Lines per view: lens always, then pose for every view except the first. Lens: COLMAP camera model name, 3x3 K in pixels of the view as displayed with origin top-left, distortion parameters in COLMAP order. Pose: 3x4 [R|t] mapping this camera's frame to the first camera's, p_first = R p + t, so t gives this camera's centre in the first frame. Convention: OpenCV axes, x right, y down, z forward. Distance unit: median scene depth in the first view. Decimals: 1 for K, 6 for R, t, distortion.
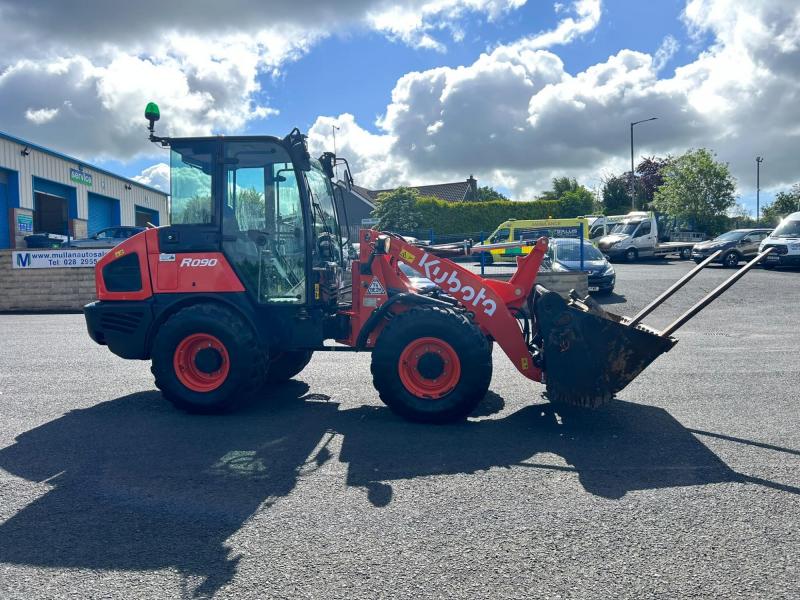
lens RADIAL K [[600.4, 0, 394.5], [0, 600.4, 296.7], [0, 0, 1]] dist [0.054192, -0.055646]
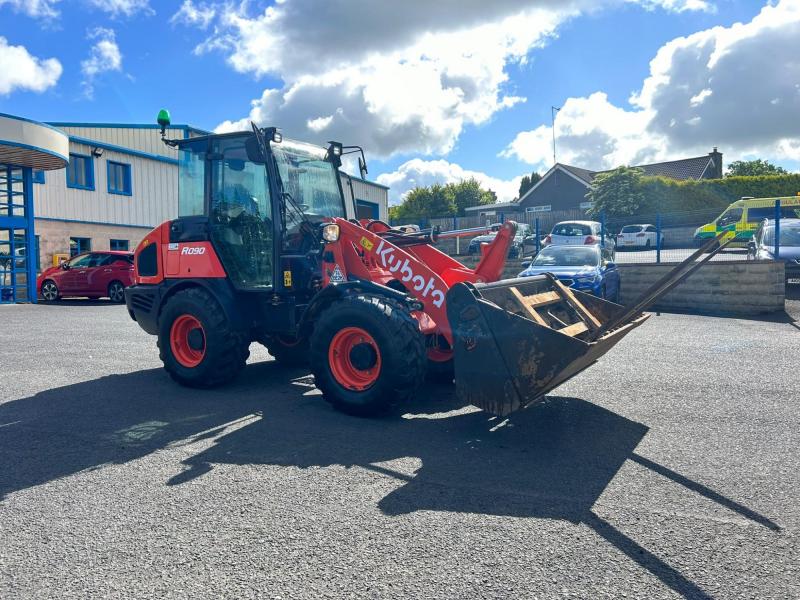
lens RADIAL K [[598.1, 0, 396.7], [0, 598.1, 293.4], [0, 0, 1]] dist [0.050768, -0.055608]
pose [[0.921882, 0.024104, -0.386720, 0.452469], [-0.018205, 0.999655, 0.018911, -0.006183], [0.387043, -0.010393, 0.922003, 0.121023]]
